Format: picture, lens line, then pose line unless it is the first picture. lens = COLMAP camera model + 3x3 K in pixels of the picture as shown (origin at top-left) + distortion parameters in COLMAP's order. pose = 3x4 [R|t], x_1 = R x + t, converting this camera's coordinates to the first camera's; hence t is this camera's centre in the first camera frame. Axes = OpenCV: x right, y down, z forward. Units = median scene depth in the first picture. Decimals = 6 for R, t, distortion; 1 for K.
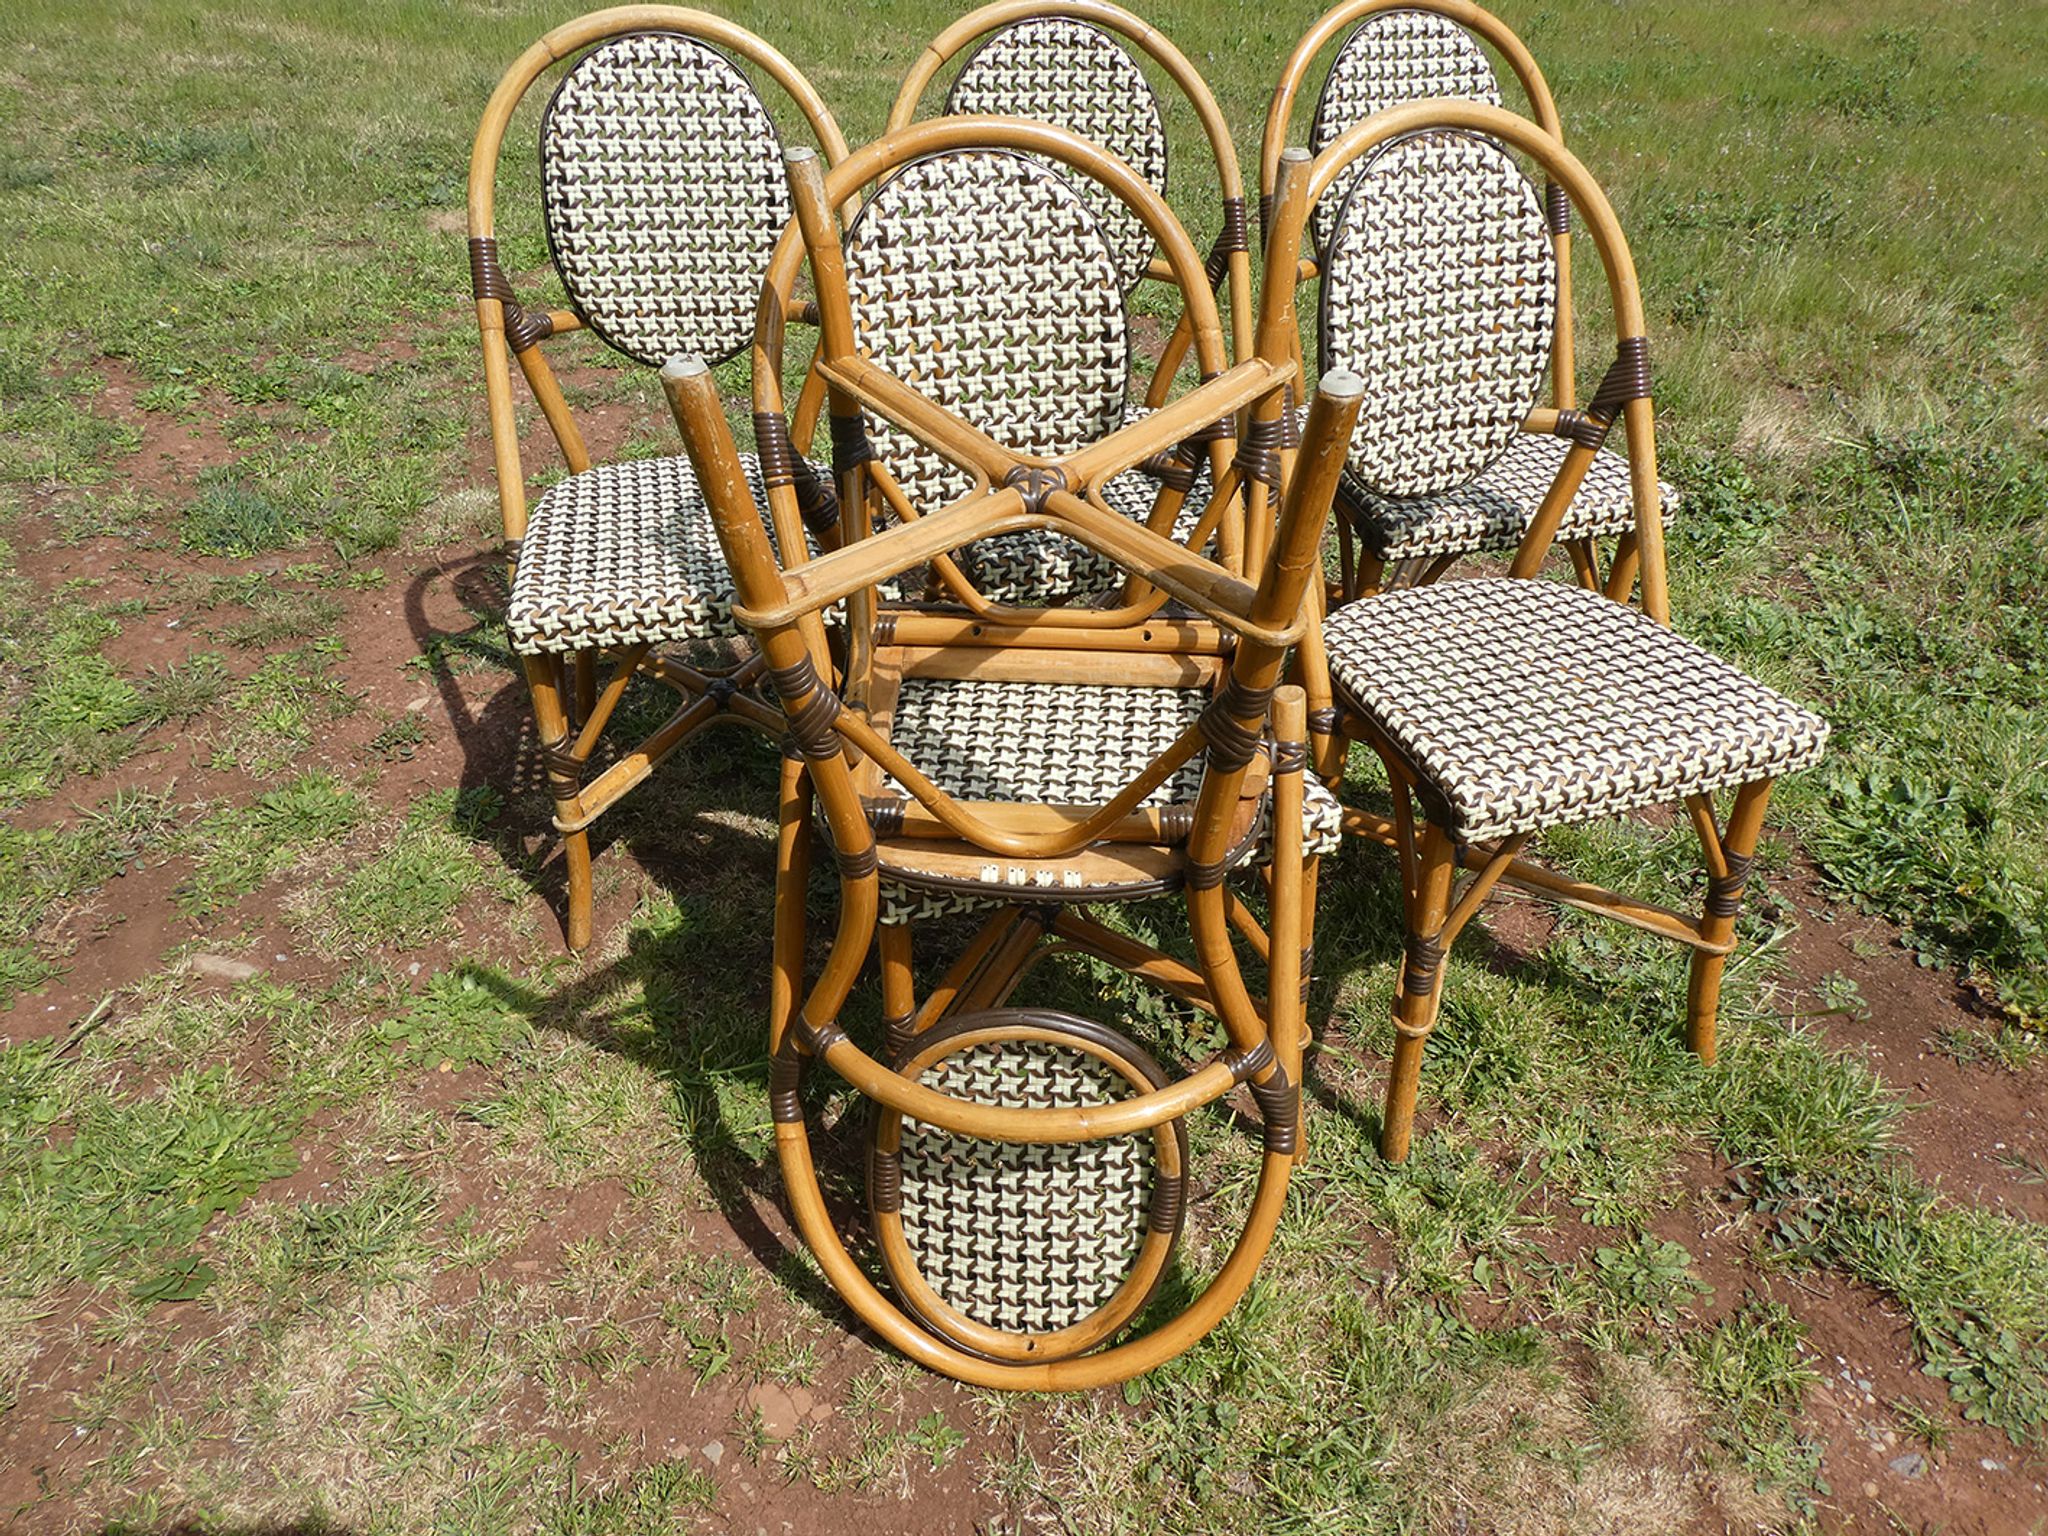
lens RADIAL K [[1454.9, 0, 1041.2], [0, 1454.9, 765.5], [0, 0, 1]] dist [0.006571, -0.006612]
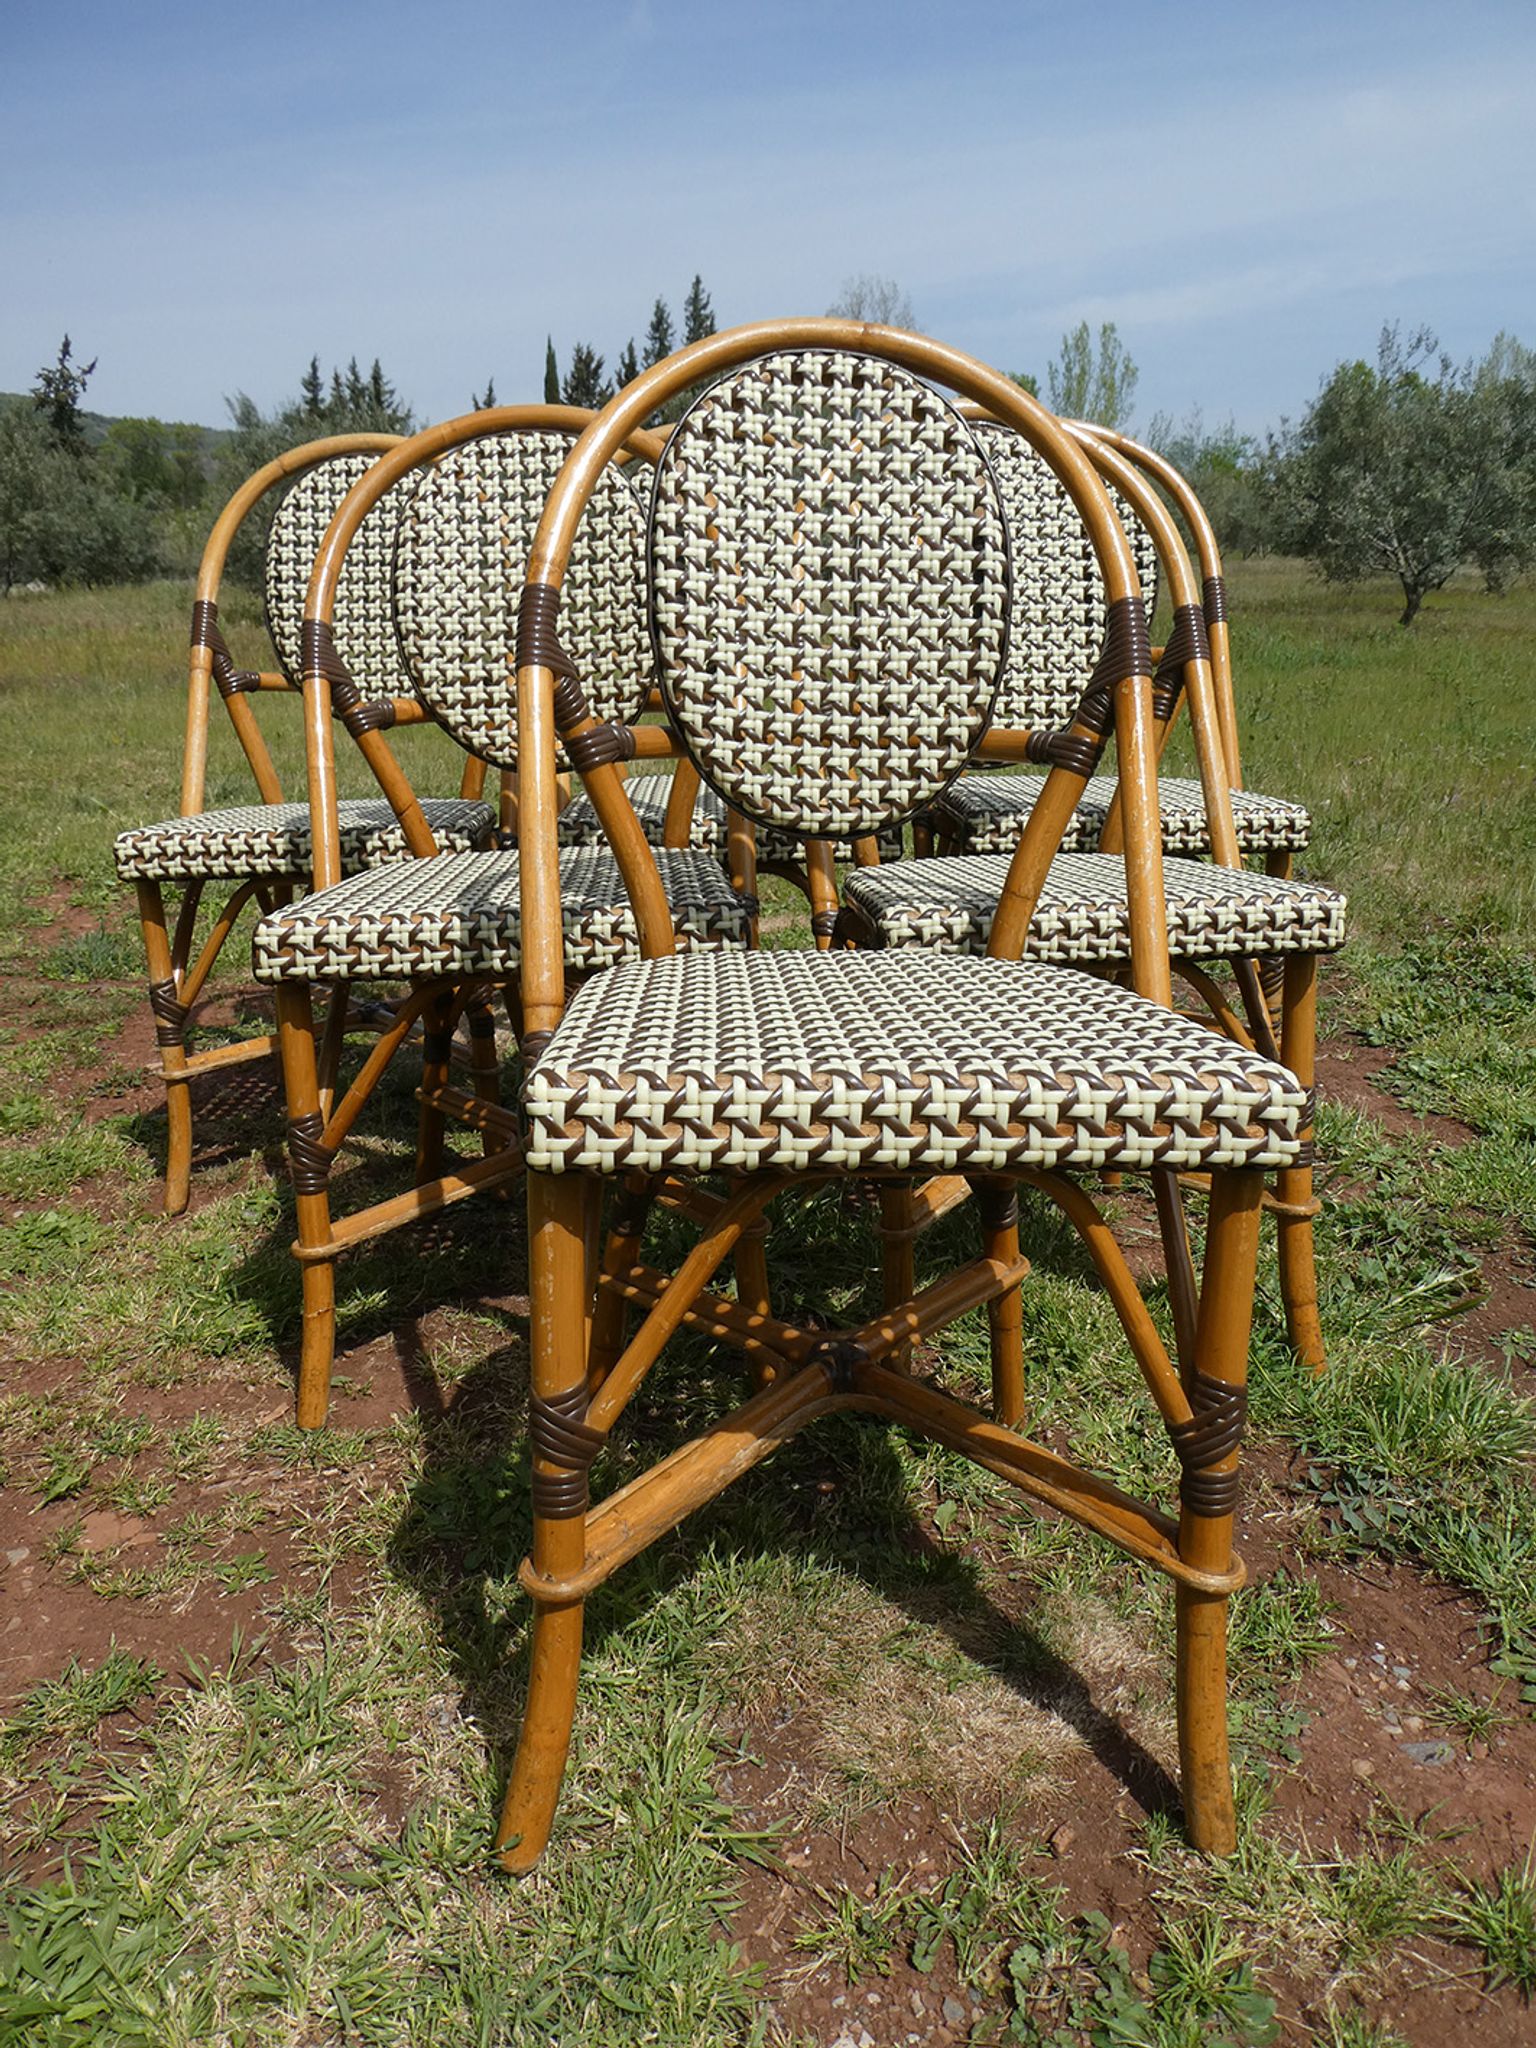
lens RADIAL K [[1454.9, 0, 763.4], [0, 1454.9, 1038.3], [0, 0, 1]] dist [0.006571, -0.006612]
pose [[0.975894, 0.020625, -0.217268, 0.341693], [-0.090809, 0.943629, -0.318306, 0.329615], [0.198455, 0.330363, 0.922755, 0.112147]]
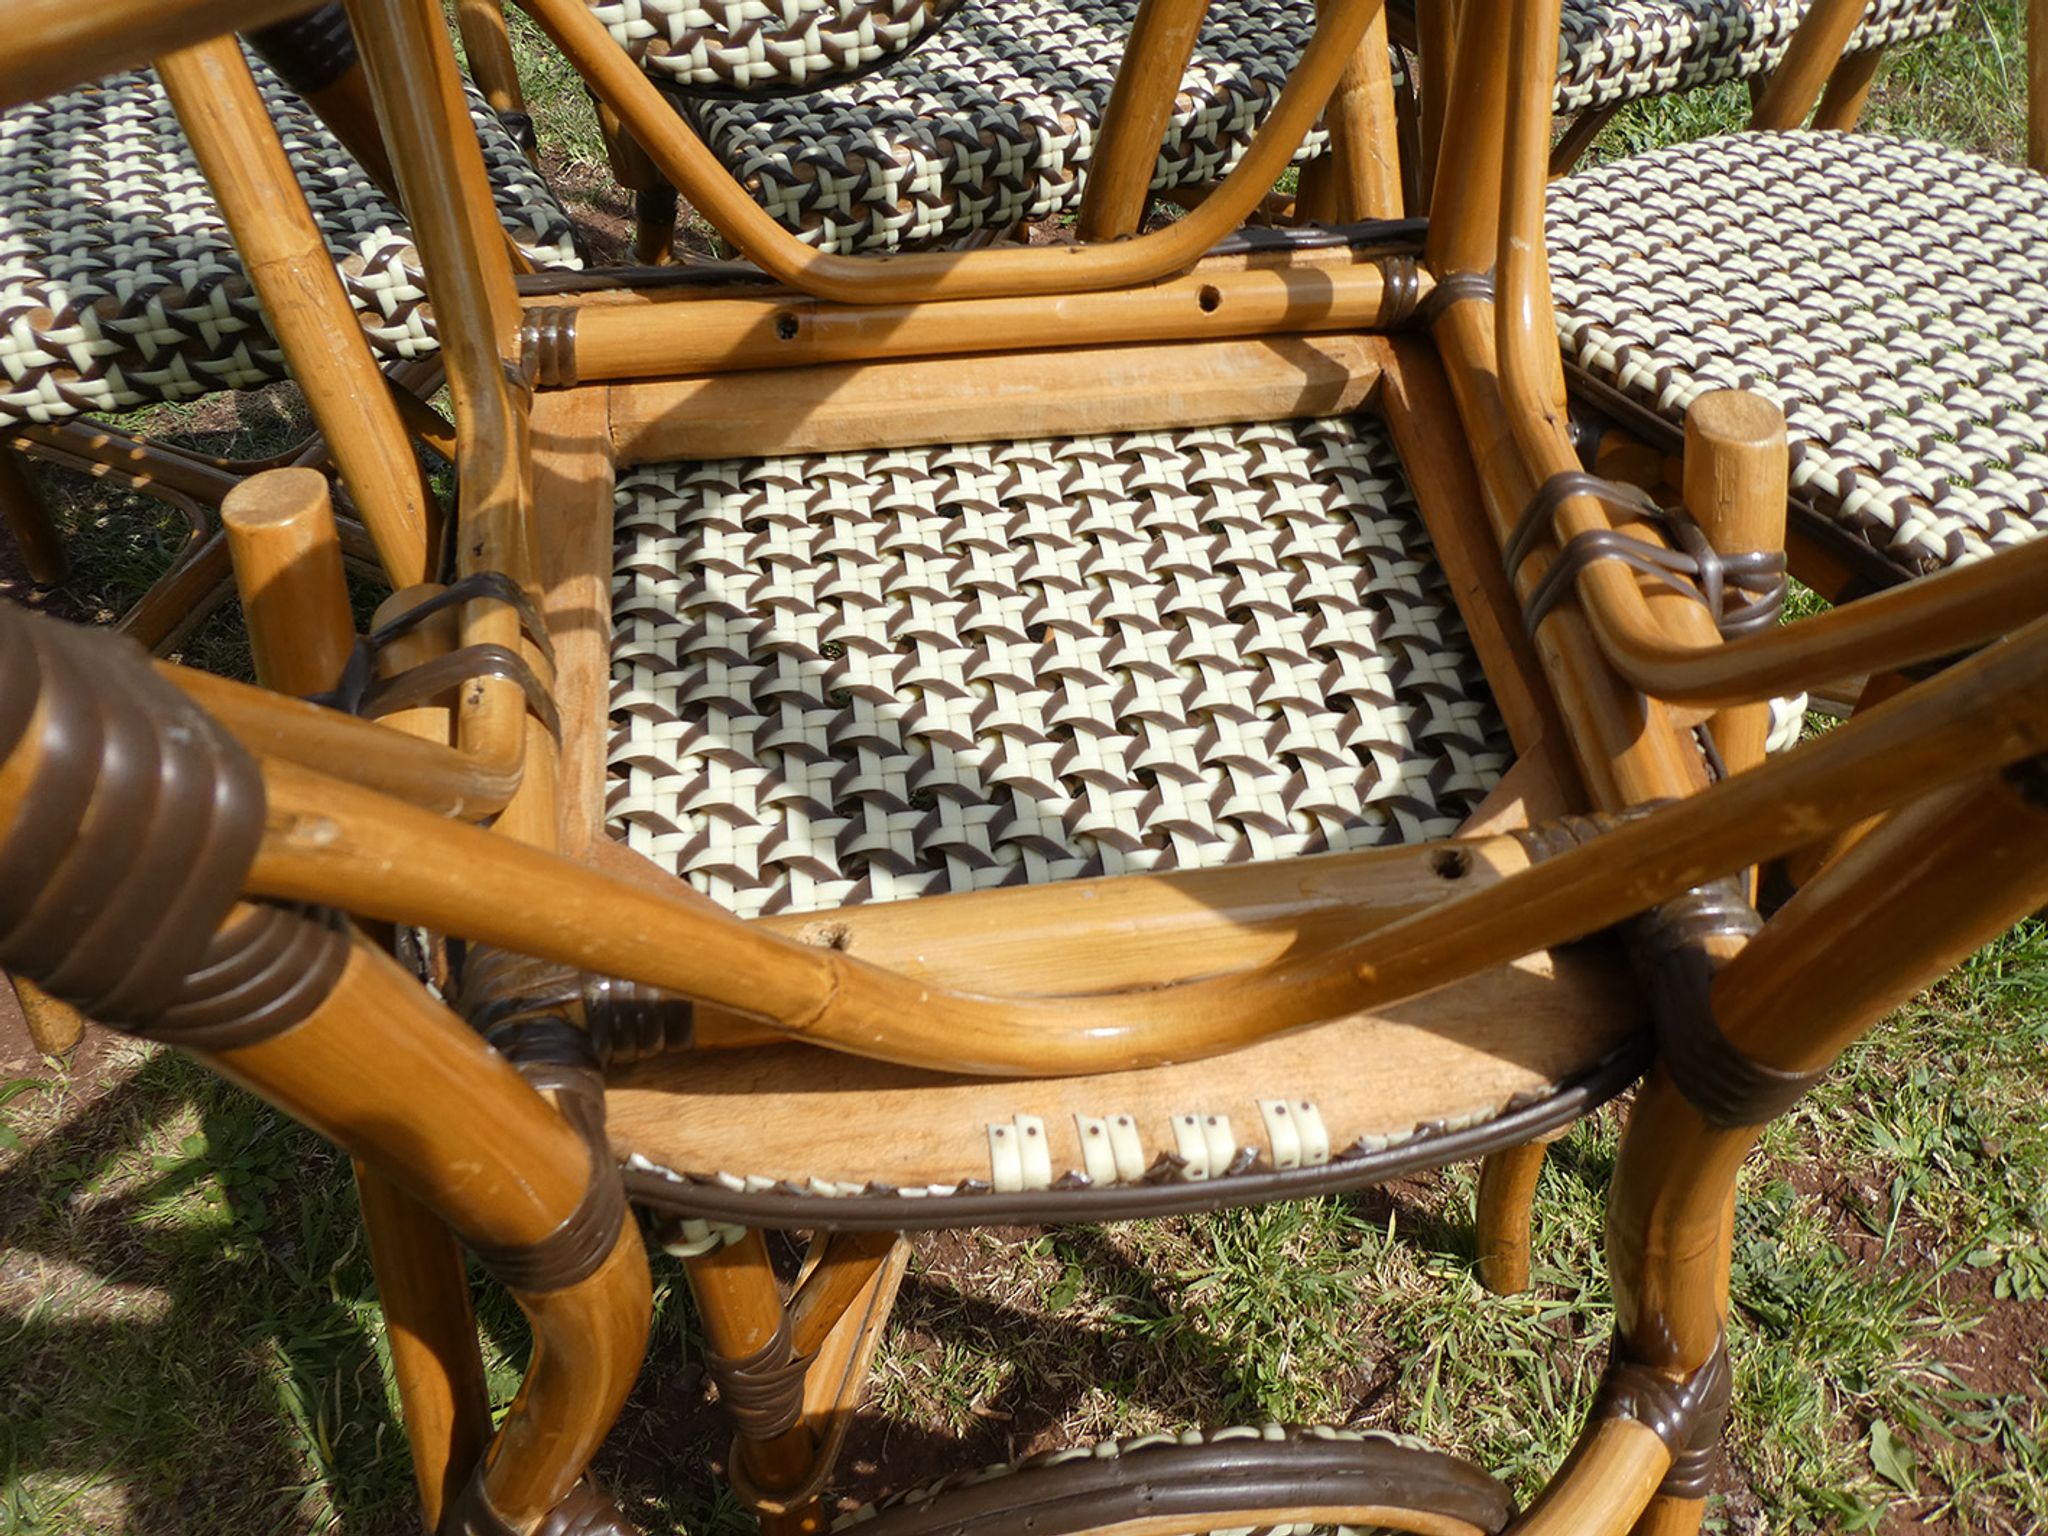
lens RADIAL K [[1459.2, 0, 1042.9], [0, 1459.2, 764.1], [0, 0, 1]] dist [0.020660, -0.016558]
pose [[0.979908, -0.138768, 0.143262, -0.044265], [0.108250, 0.973312, 0.202352, -0.043928], [-0.167518, -0.182778, 0.968778, 0.515059]]
